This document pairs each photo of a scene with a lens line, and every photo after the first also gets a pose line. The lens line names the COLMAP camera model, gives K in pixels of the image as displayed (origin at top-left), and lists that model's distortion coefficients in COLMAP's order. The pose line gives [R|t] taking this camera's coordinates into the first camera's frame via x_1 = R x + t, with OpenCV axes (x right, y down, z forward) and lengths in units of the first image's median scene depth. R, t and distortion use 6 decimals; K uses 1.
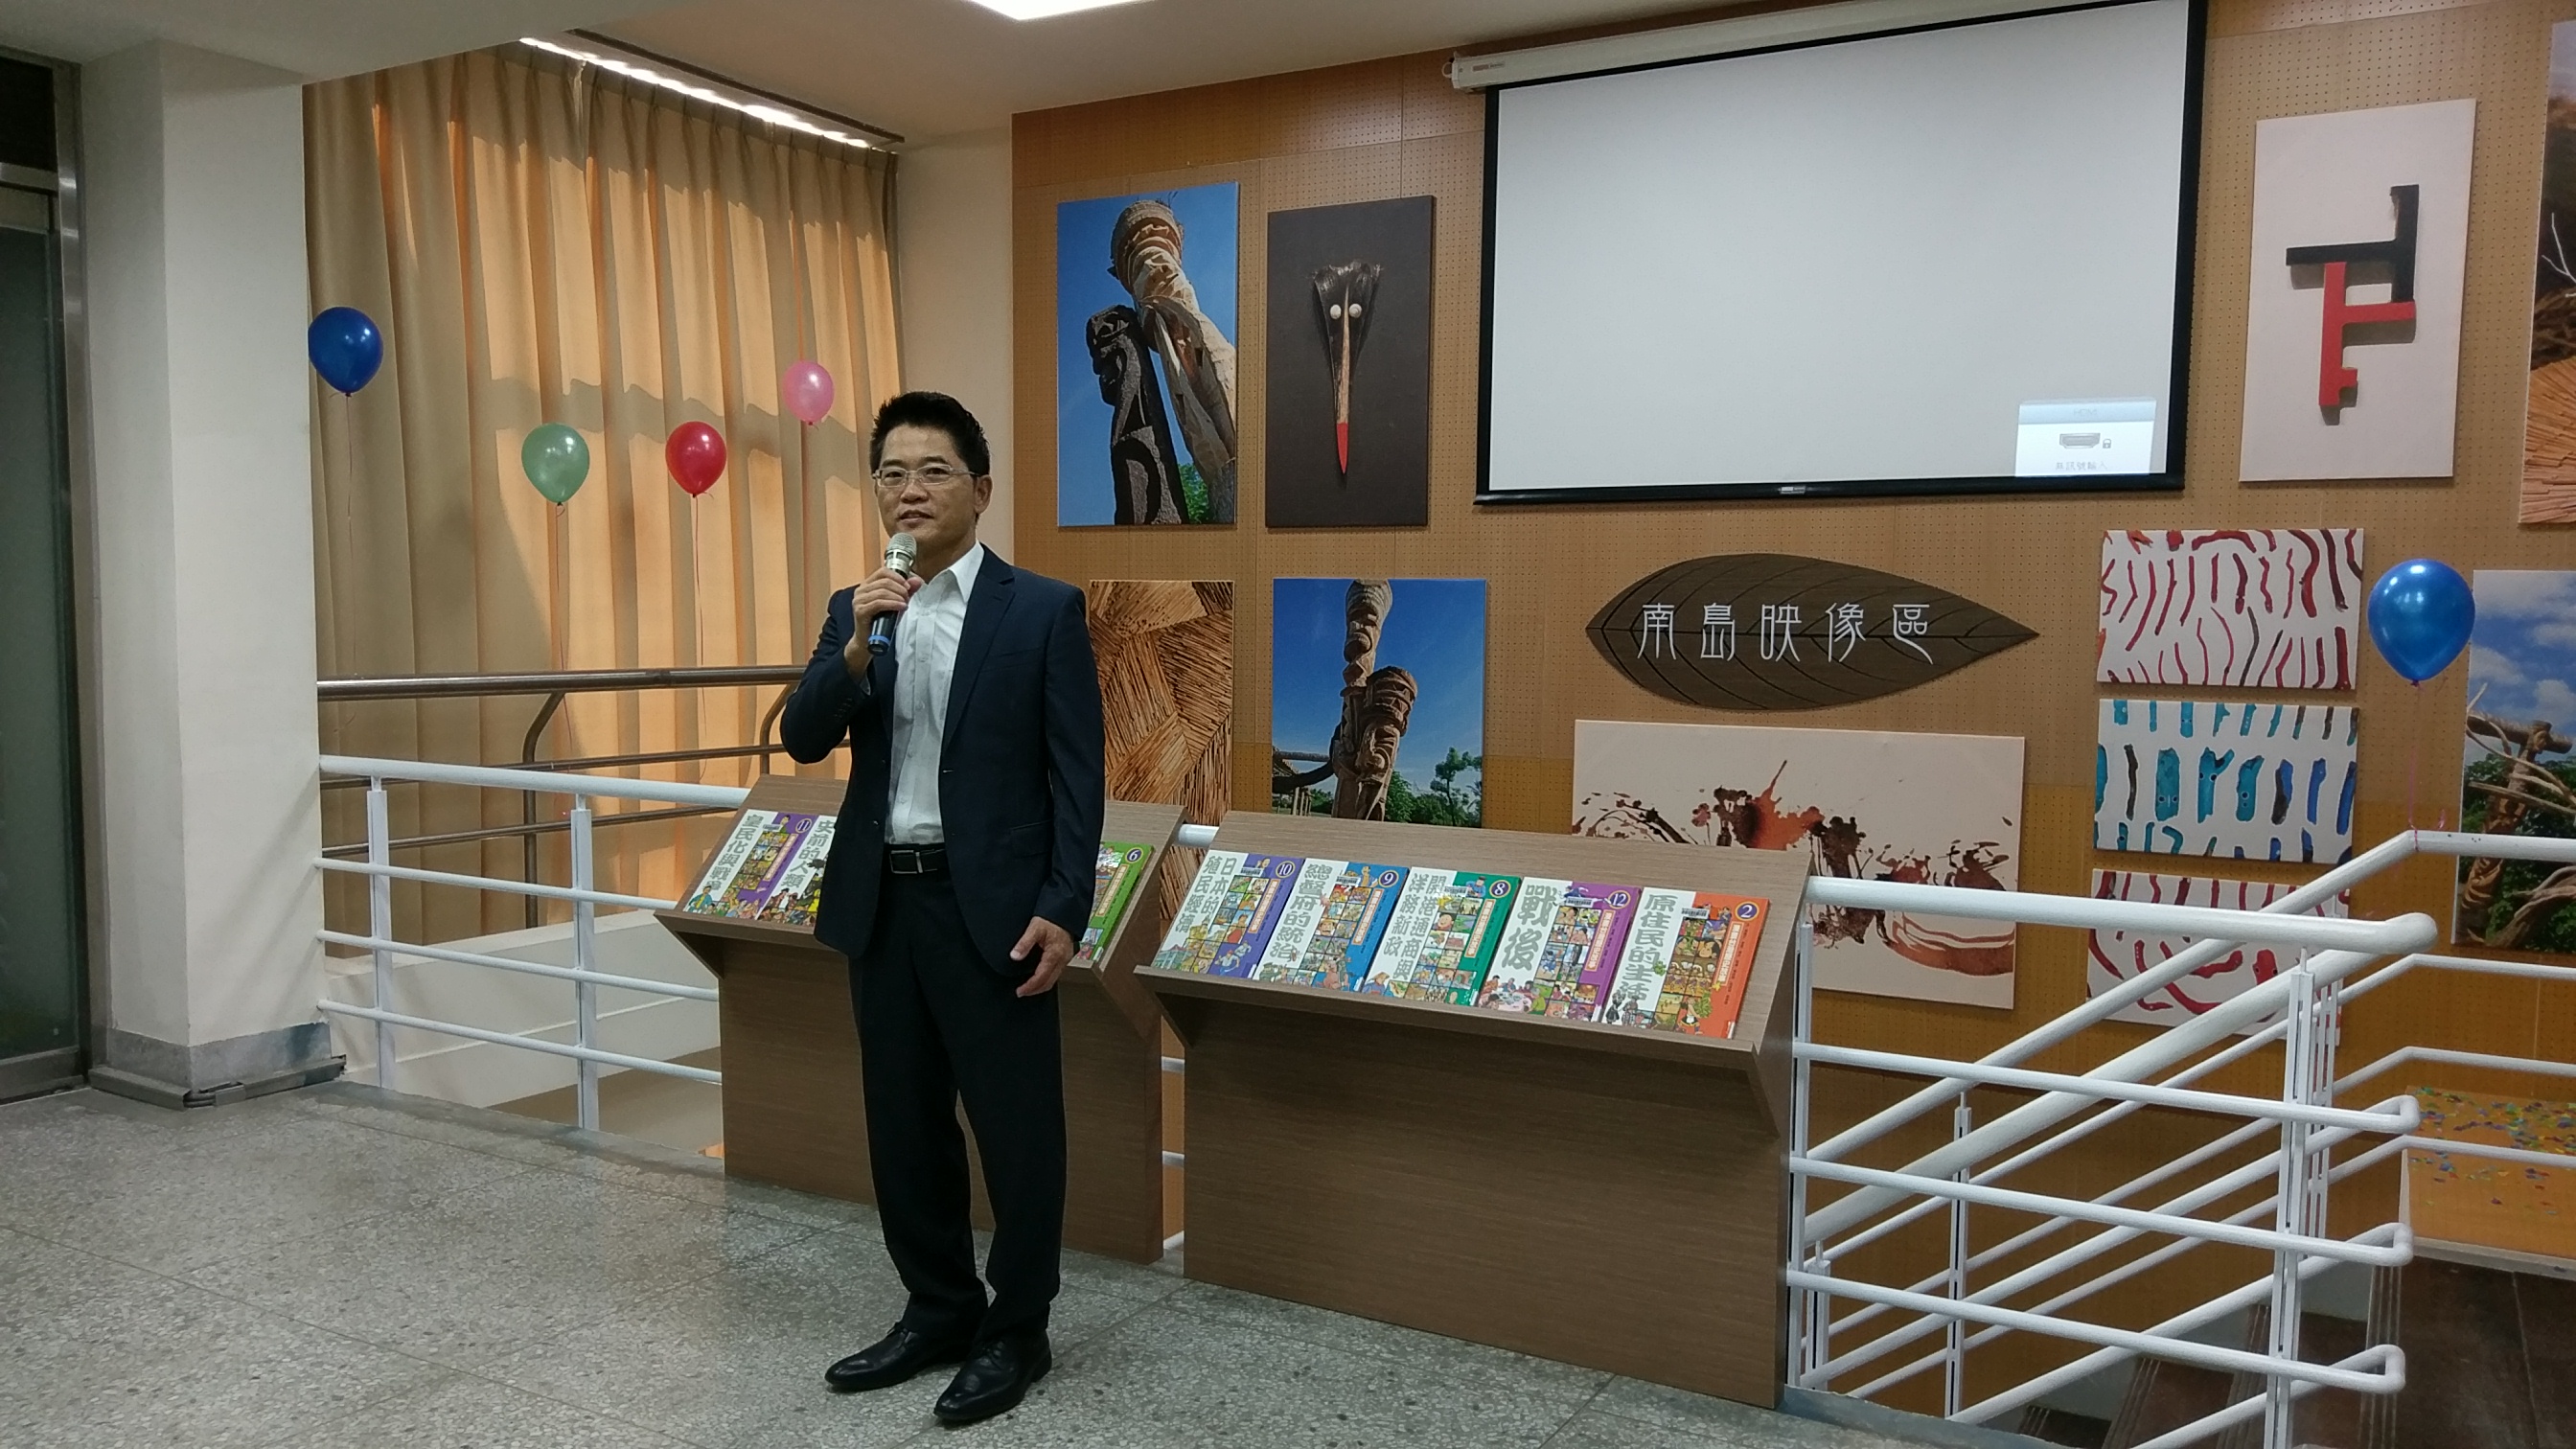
lens RADIAL K [[1883.4, 0, 1299.2], [0, 1883.4, 747.7], [0, 0, 1]] dist [0.094915, -0.140895]
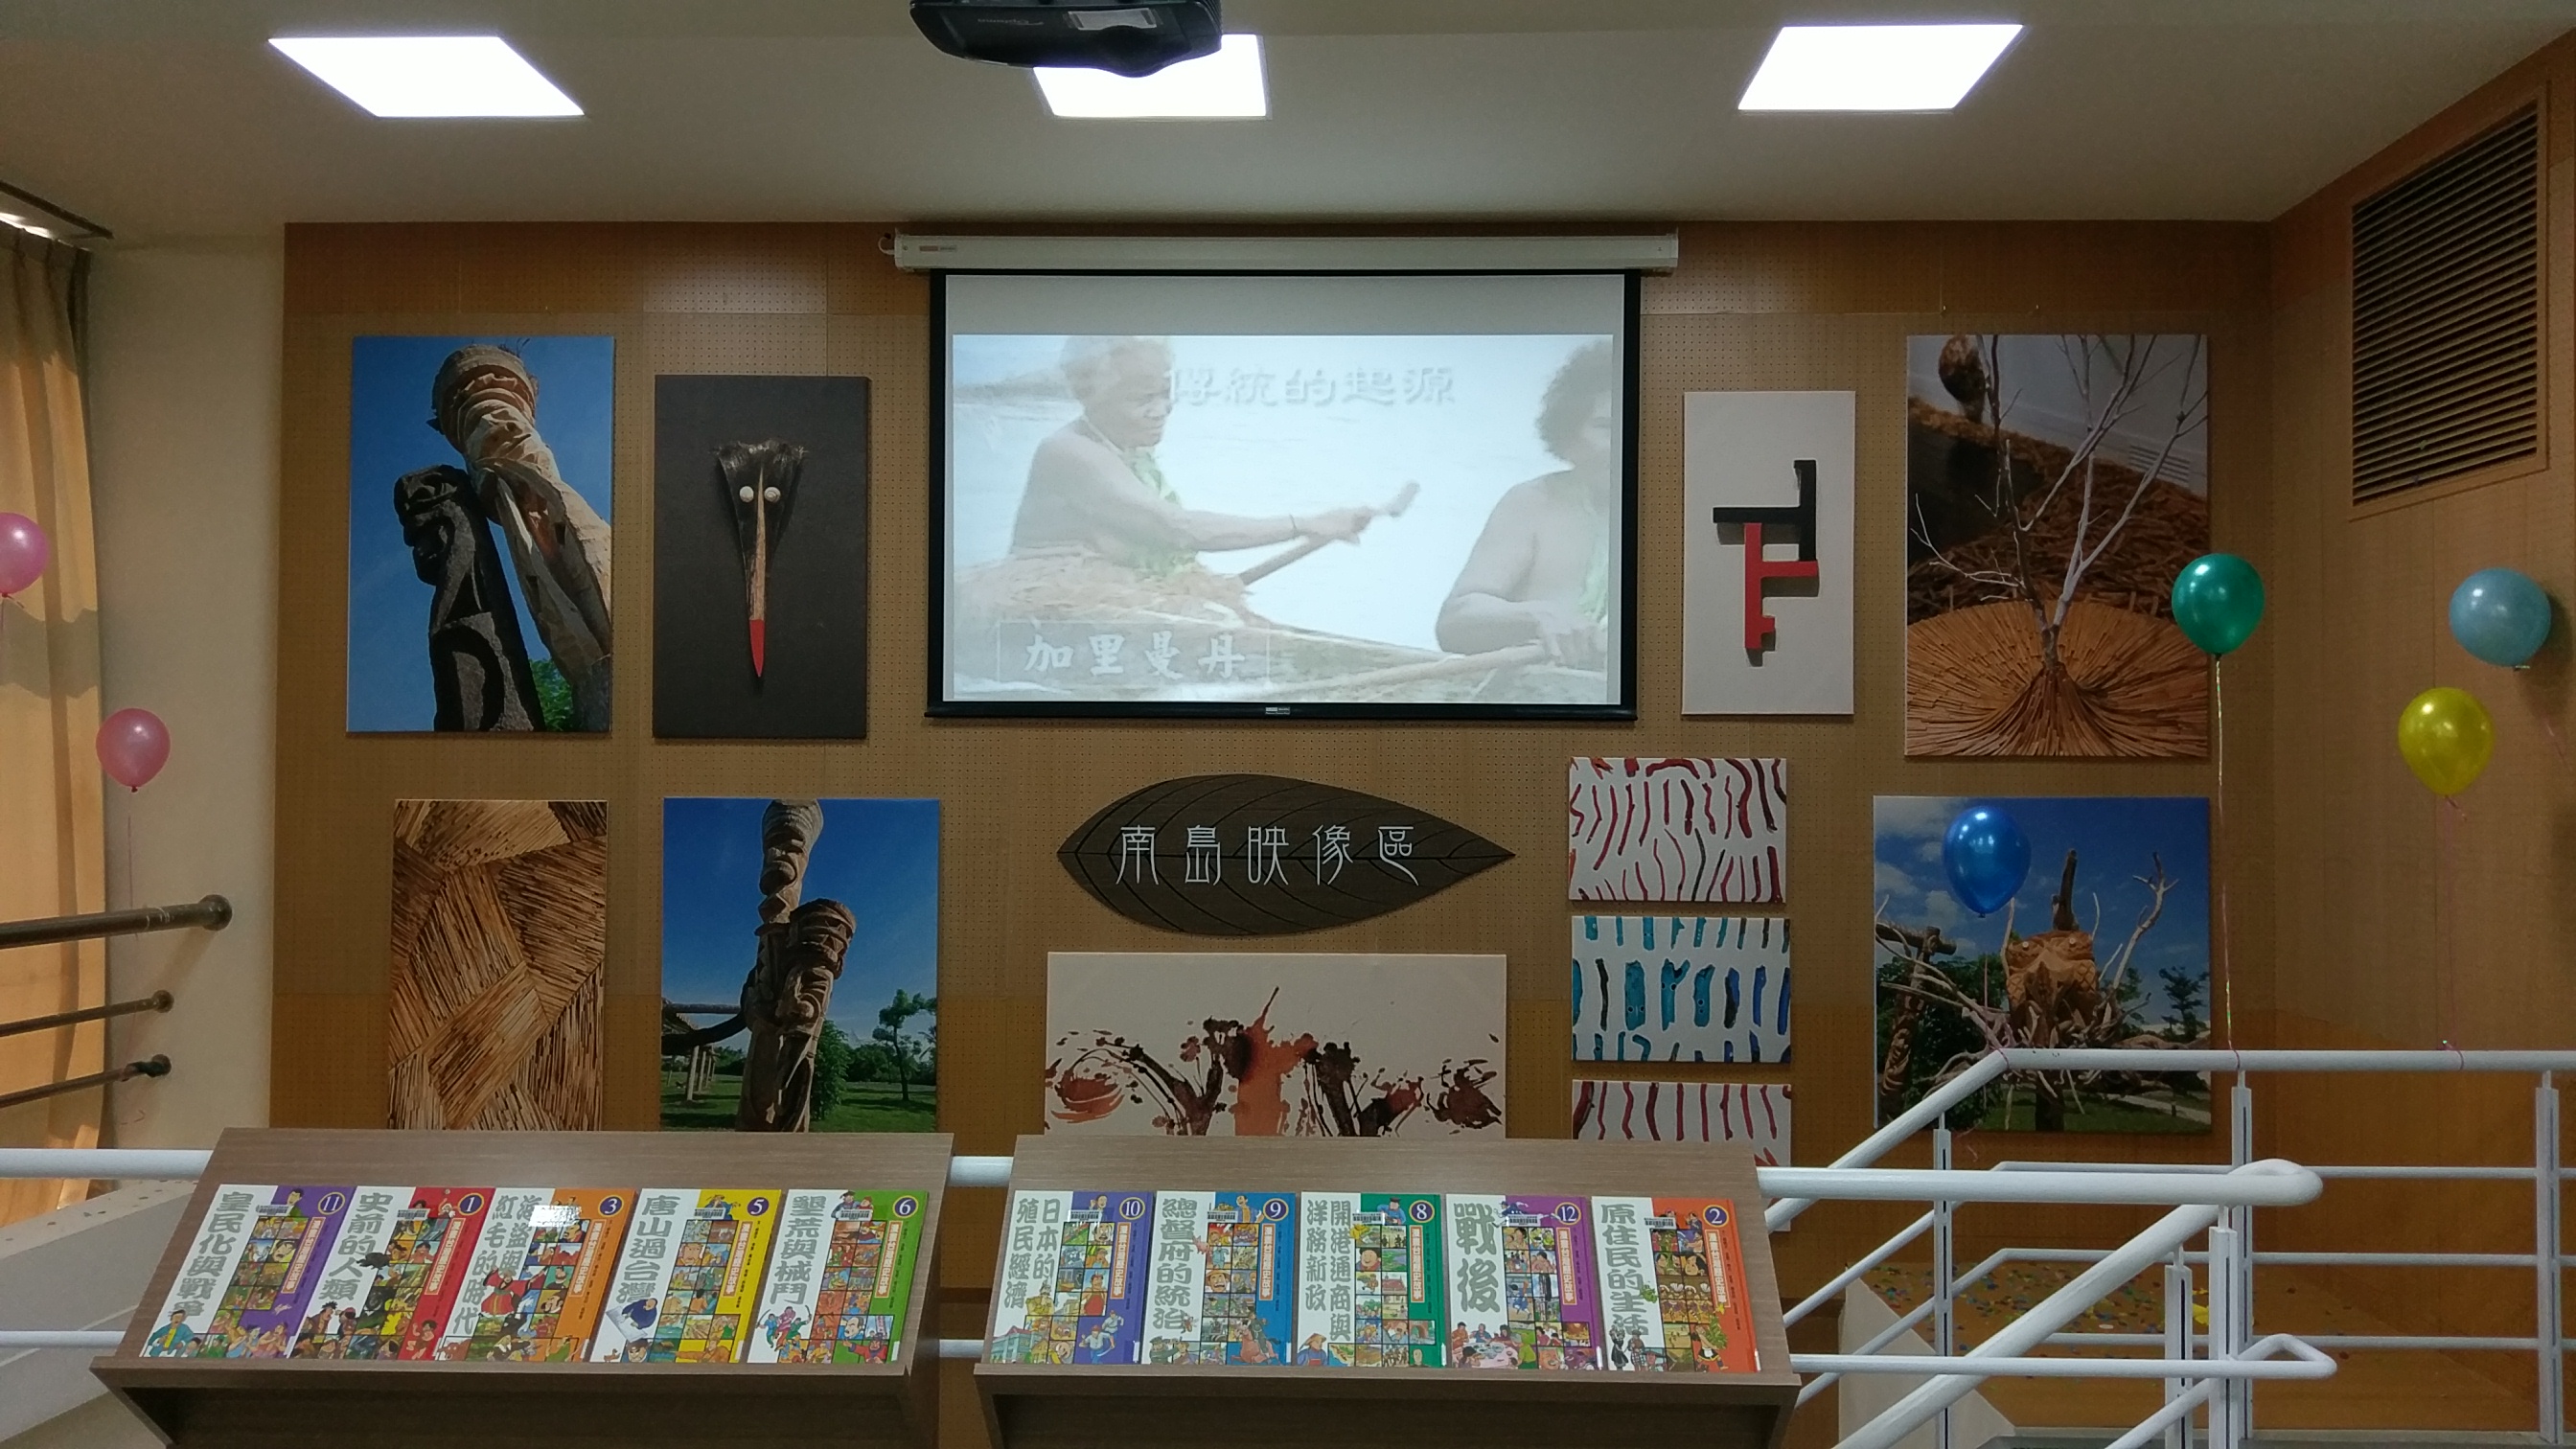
lens RADIAL K [[1883.4, 0, 1299.2], [0, 1883.4, 747.7], [0, 0, 1]] dist [0.094915, -0.140895]
pose [[0.882414, 0.002880, 0.470465, -0.192496], [0.040151, 0.995872, -0.081406, -0.037188], [-0.468758, 0.090723, 0.878656, 0.139590]]
